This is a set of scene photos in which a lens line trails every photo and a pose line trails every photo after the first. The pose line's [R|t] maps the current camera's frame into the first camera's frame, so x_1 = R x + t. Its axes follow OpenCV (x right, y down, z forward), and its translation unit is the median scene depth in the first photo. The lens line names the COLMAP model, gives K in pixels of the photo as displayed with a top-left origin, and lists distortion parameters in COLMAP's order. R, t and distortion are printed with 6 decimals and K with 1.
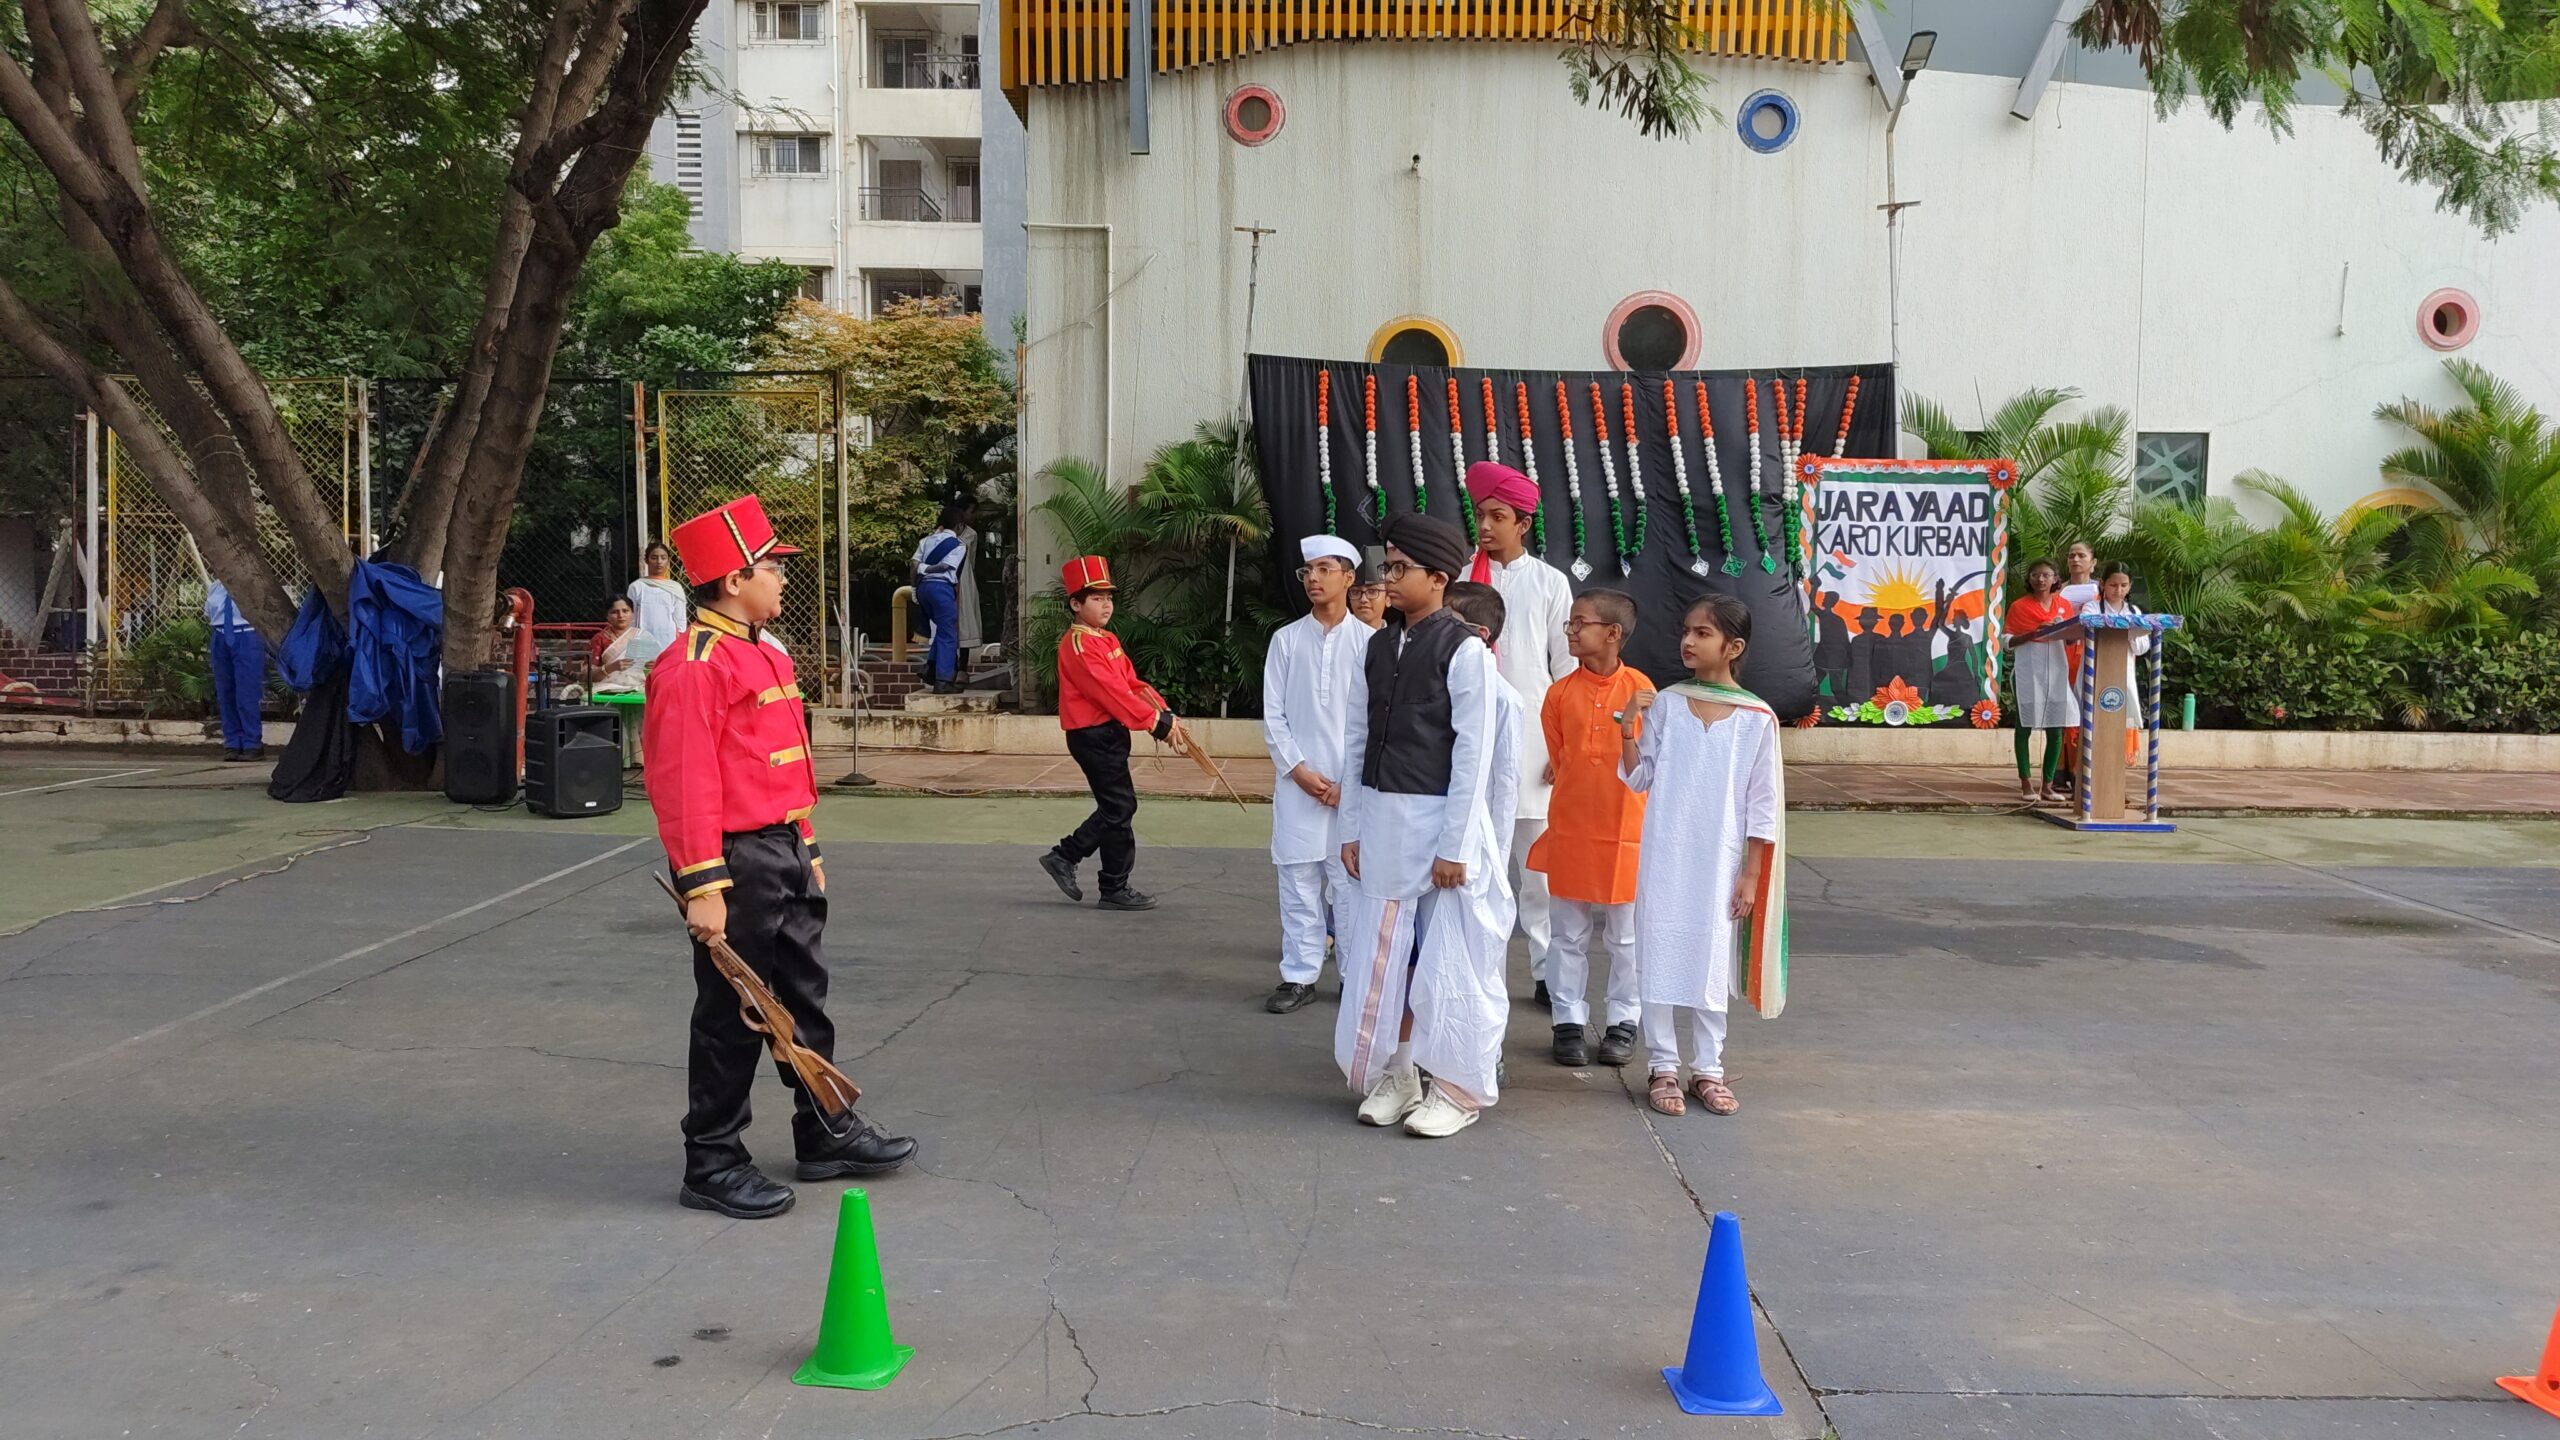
lens RADIAL K [[1784.6, 0, 1283.8], [0, 1784.6, 732.1], [0, 0, 1]] dist [0.051729, -0.058616]
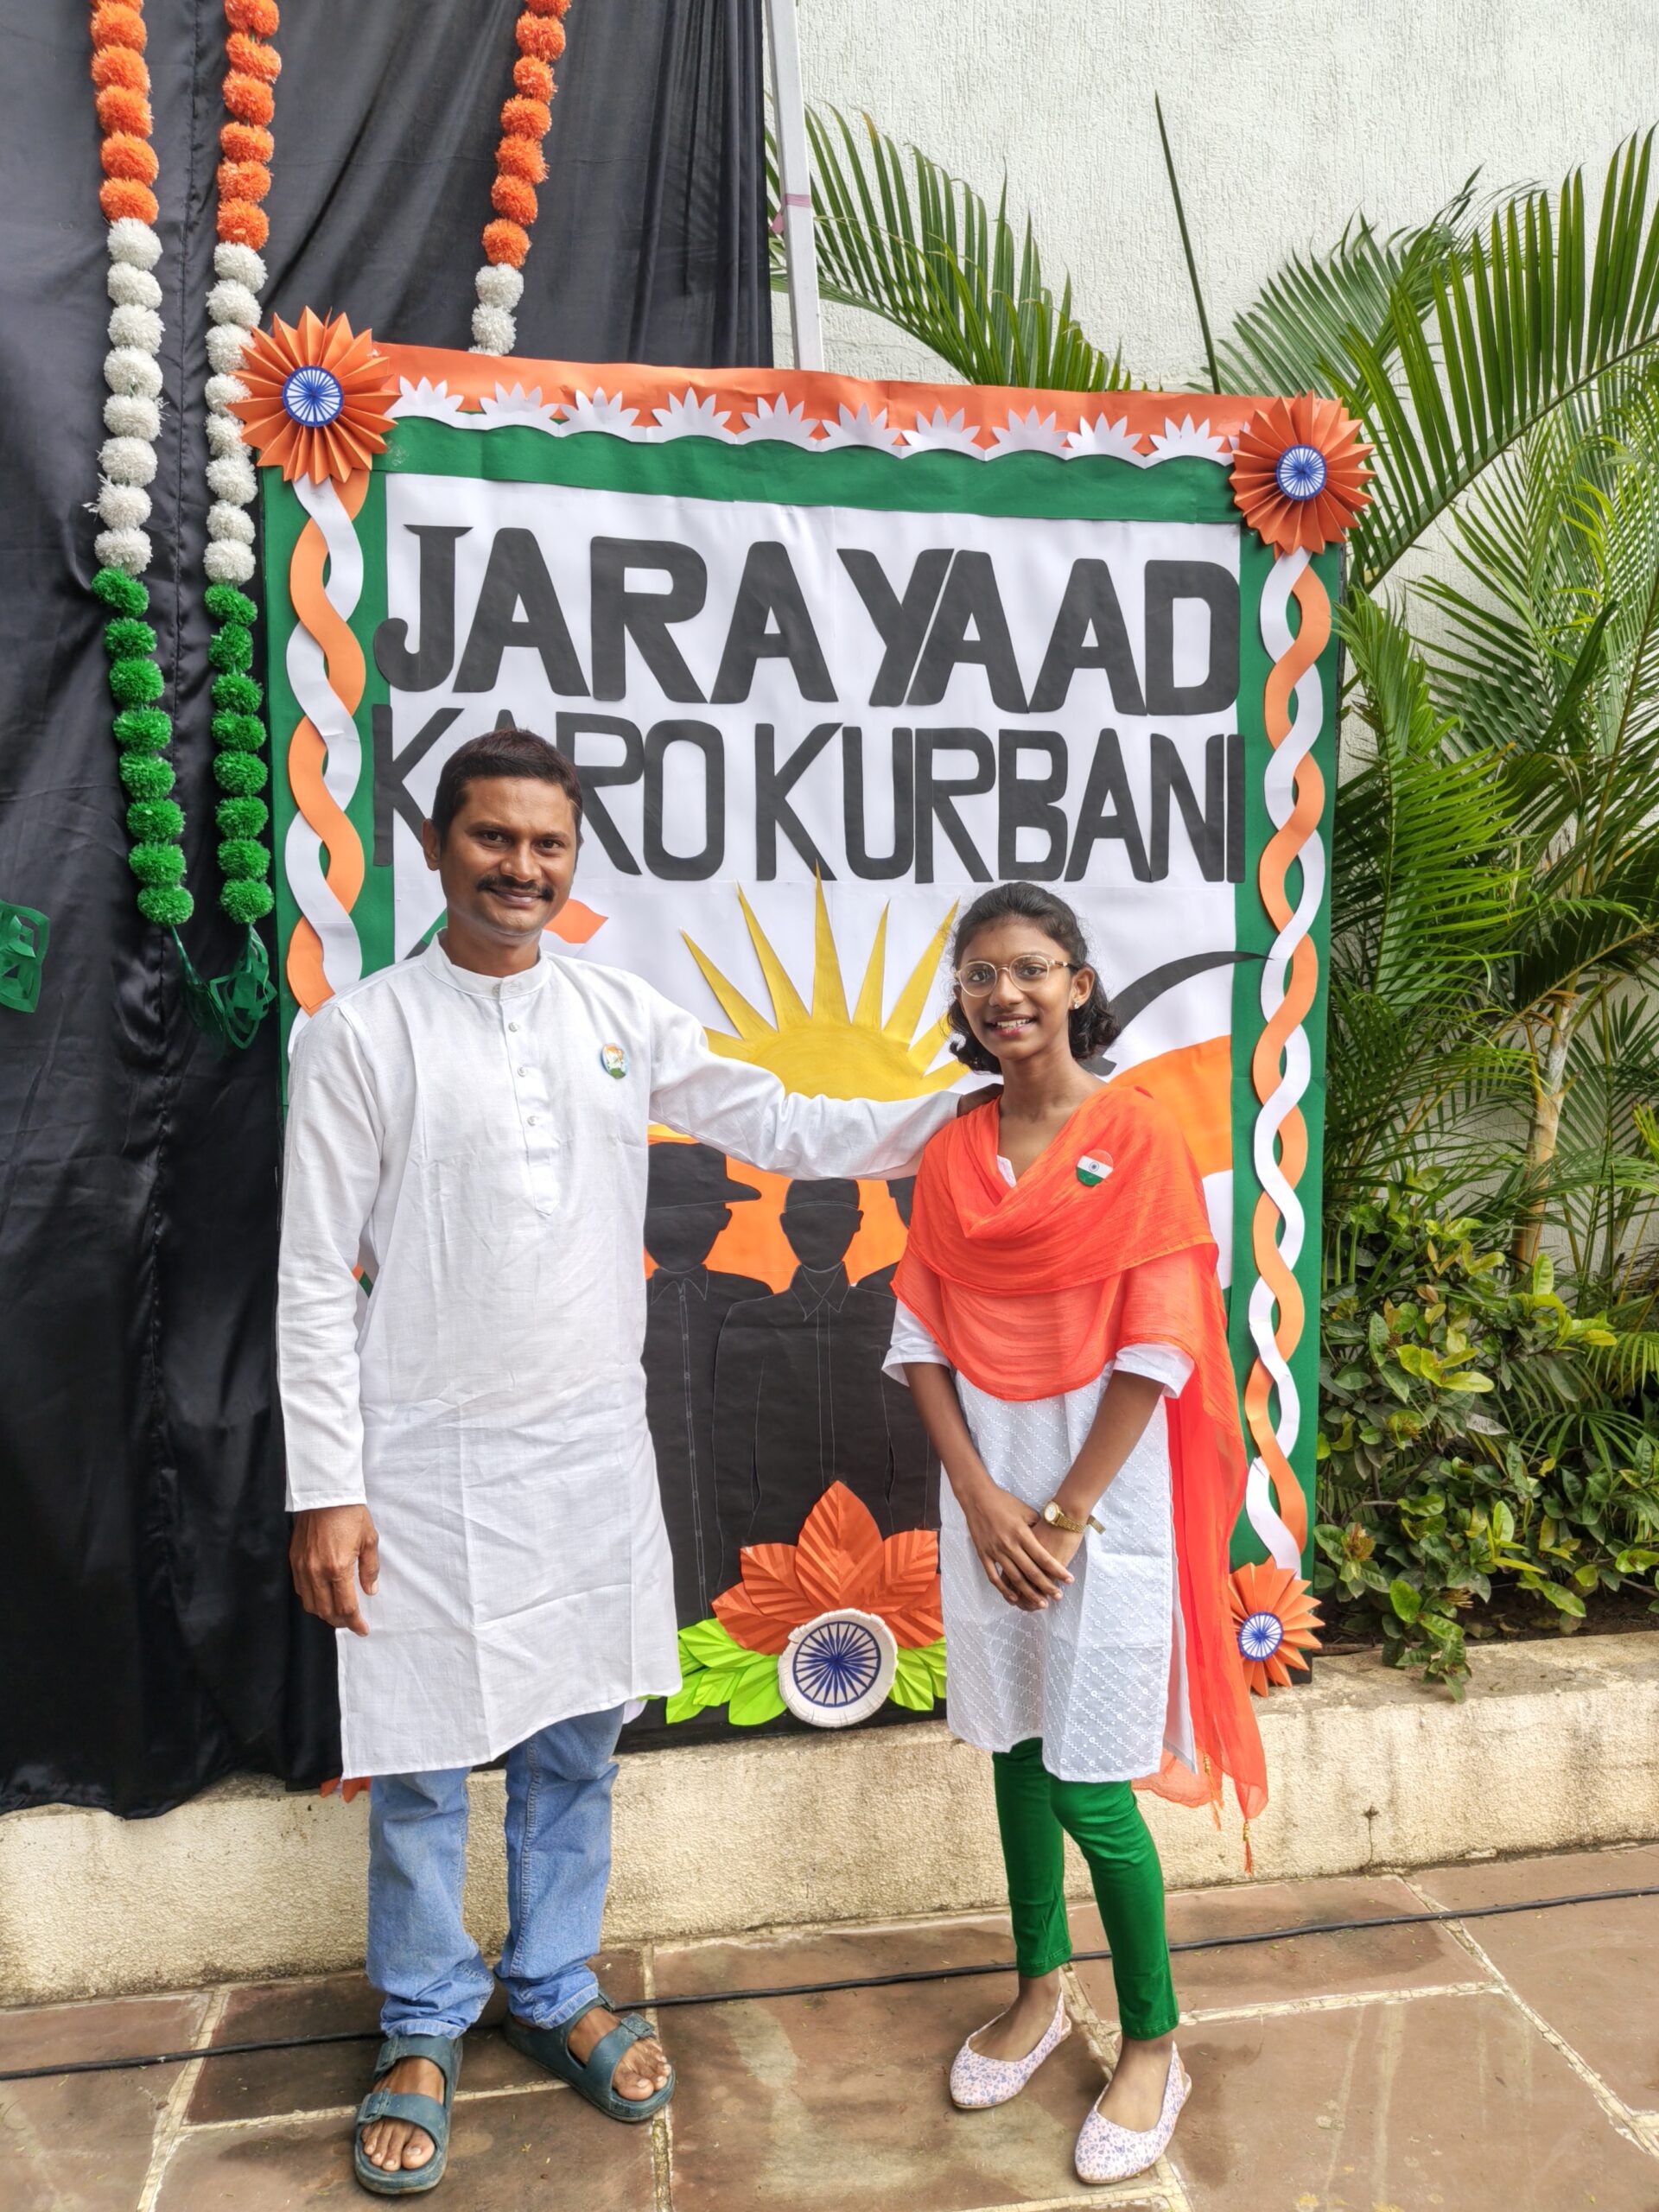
lens RADIAL K [[1638.0, 0, 847.4], [0, 1638.0, 1133.8], [0, 0, 1]] dist [0.046812, -0.052656]
pose [[0.983144, -0.030858, 0.180208, 0.311890], [0.031012, 0.999517, 0.001965, -0.070530], [-0.180181, 0.003656, 0.983627, 0.821293]]
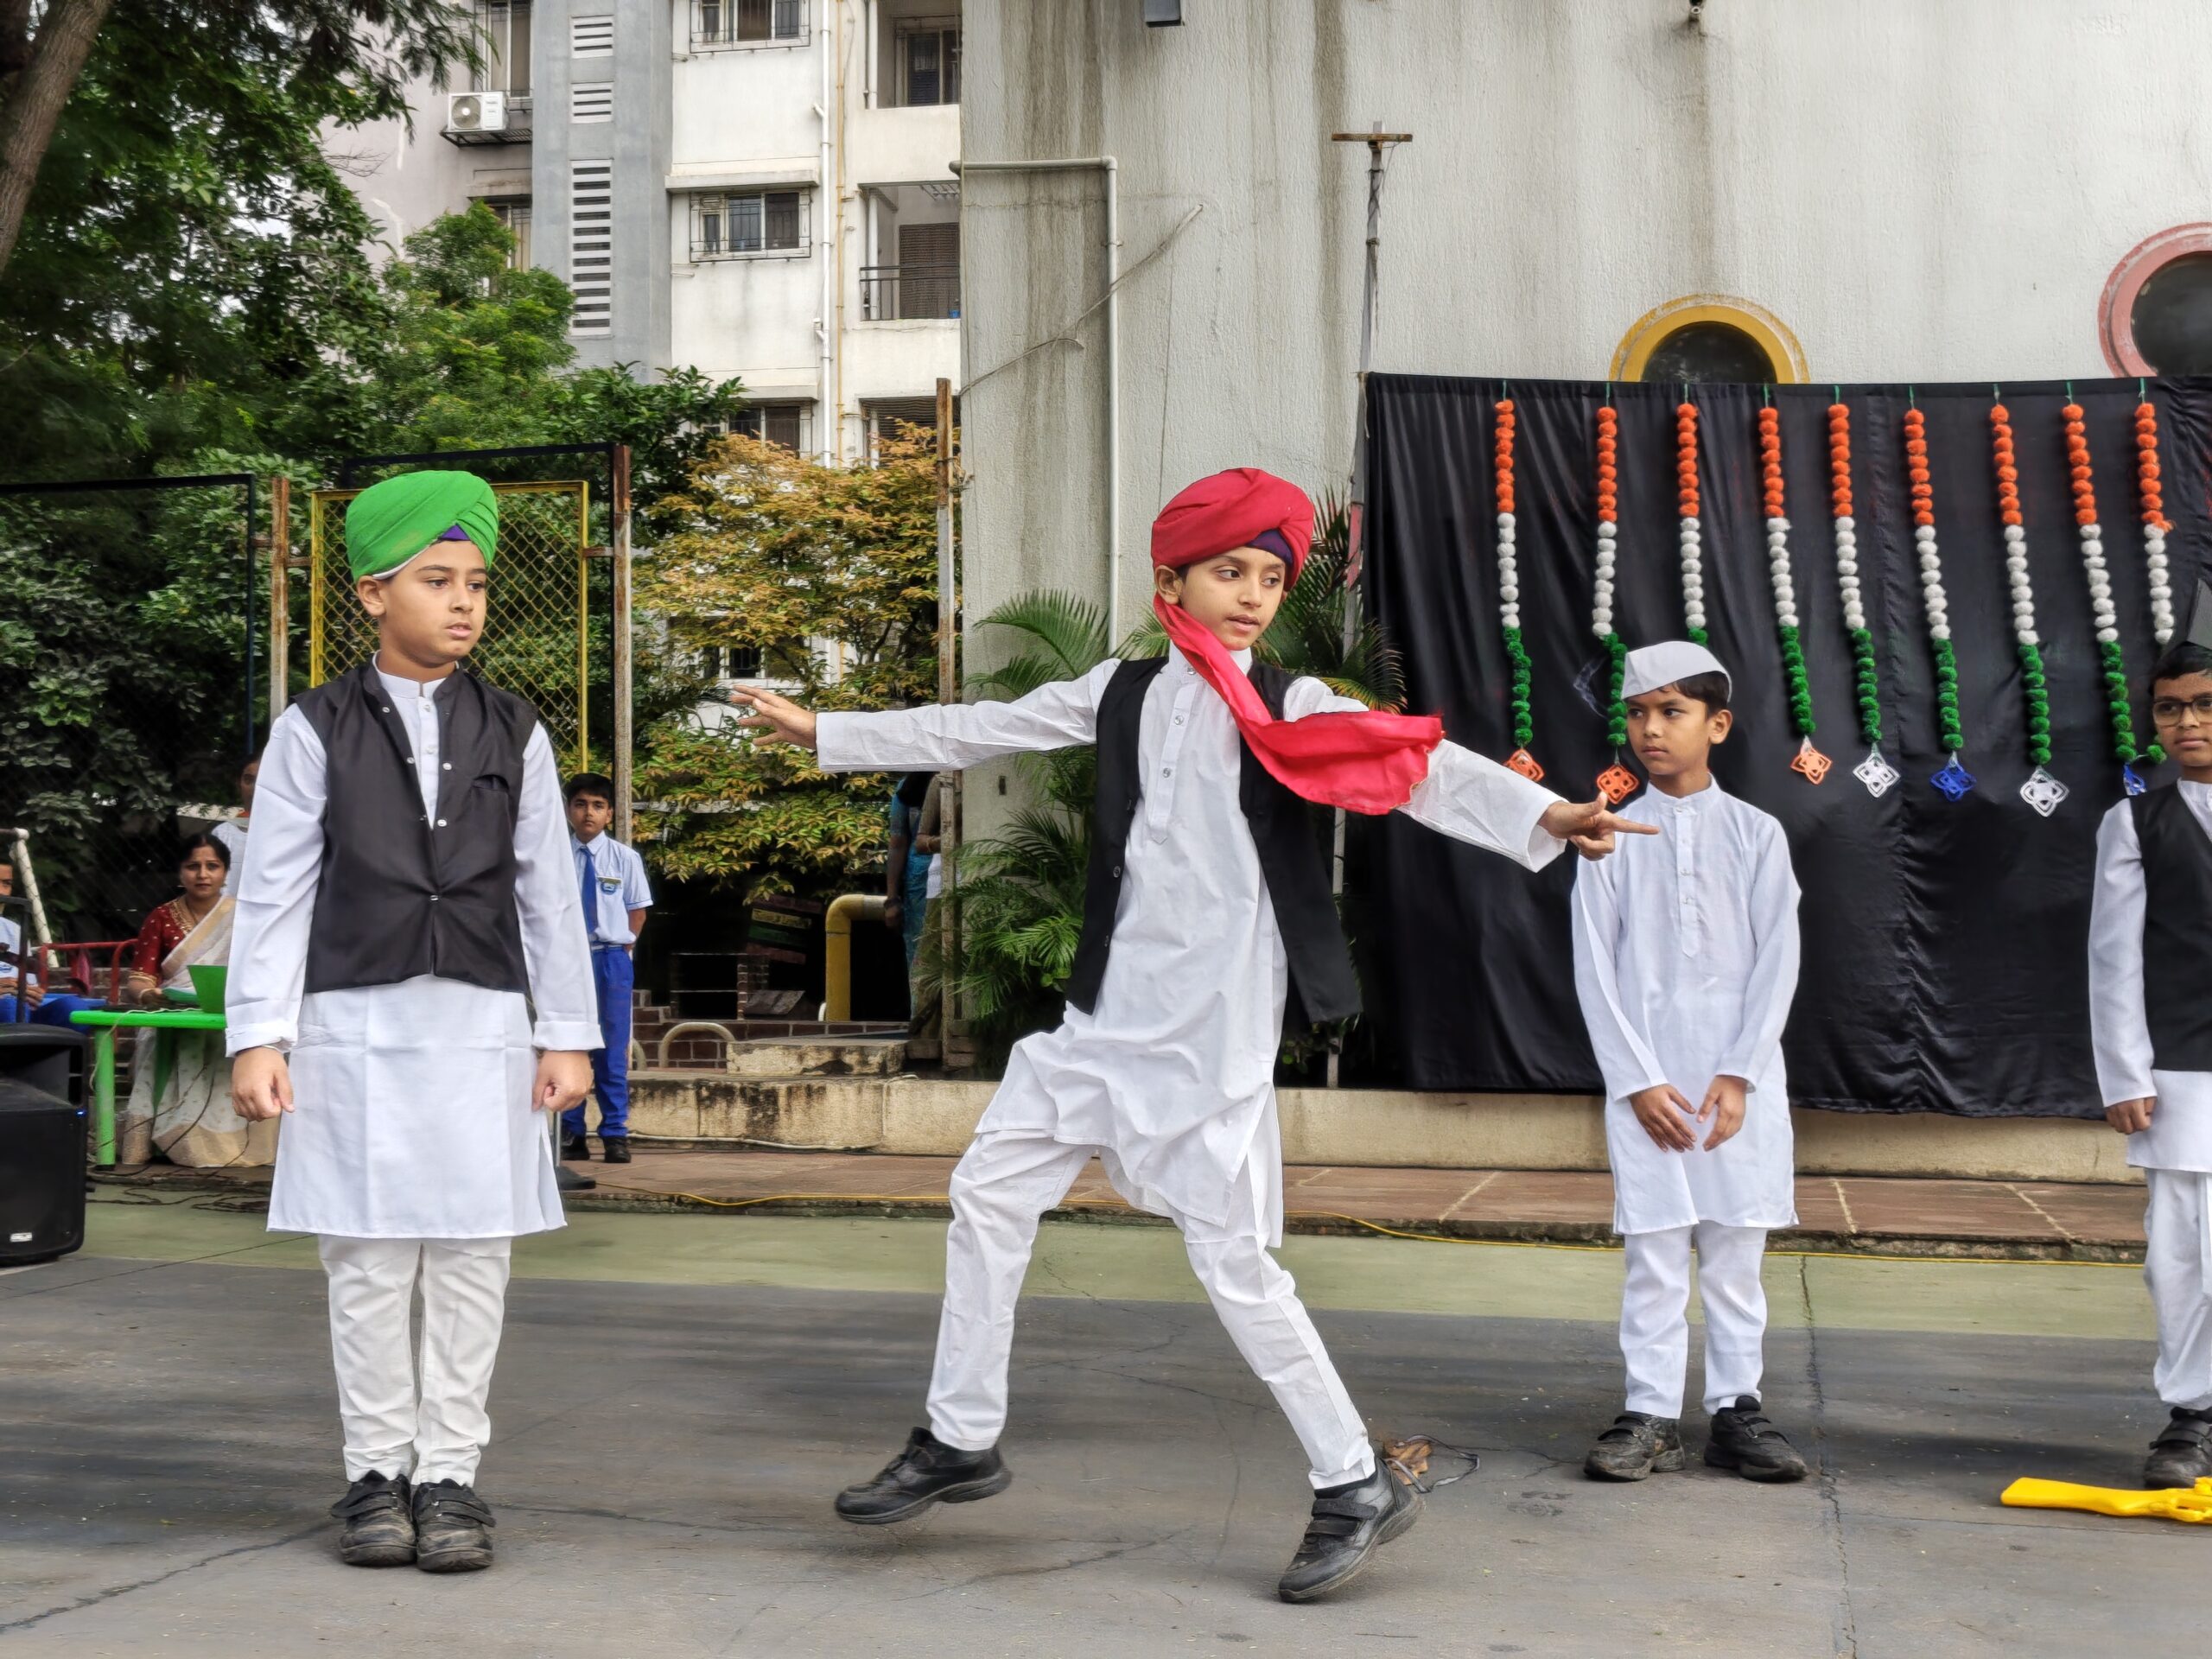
lens RADIAL K [[3097.2, 0, 973.6], [0, 3097.2, 694.2], [0, 0, 1]] dist [0.009327, 0.000000]
pose [[0.976214, -0.020993, -0.215790, 0.060283], [-0.016423, 0.985282, -0.170147, 0.032936], [0.216186, 0.169644, 0.961501, 0.135322]]
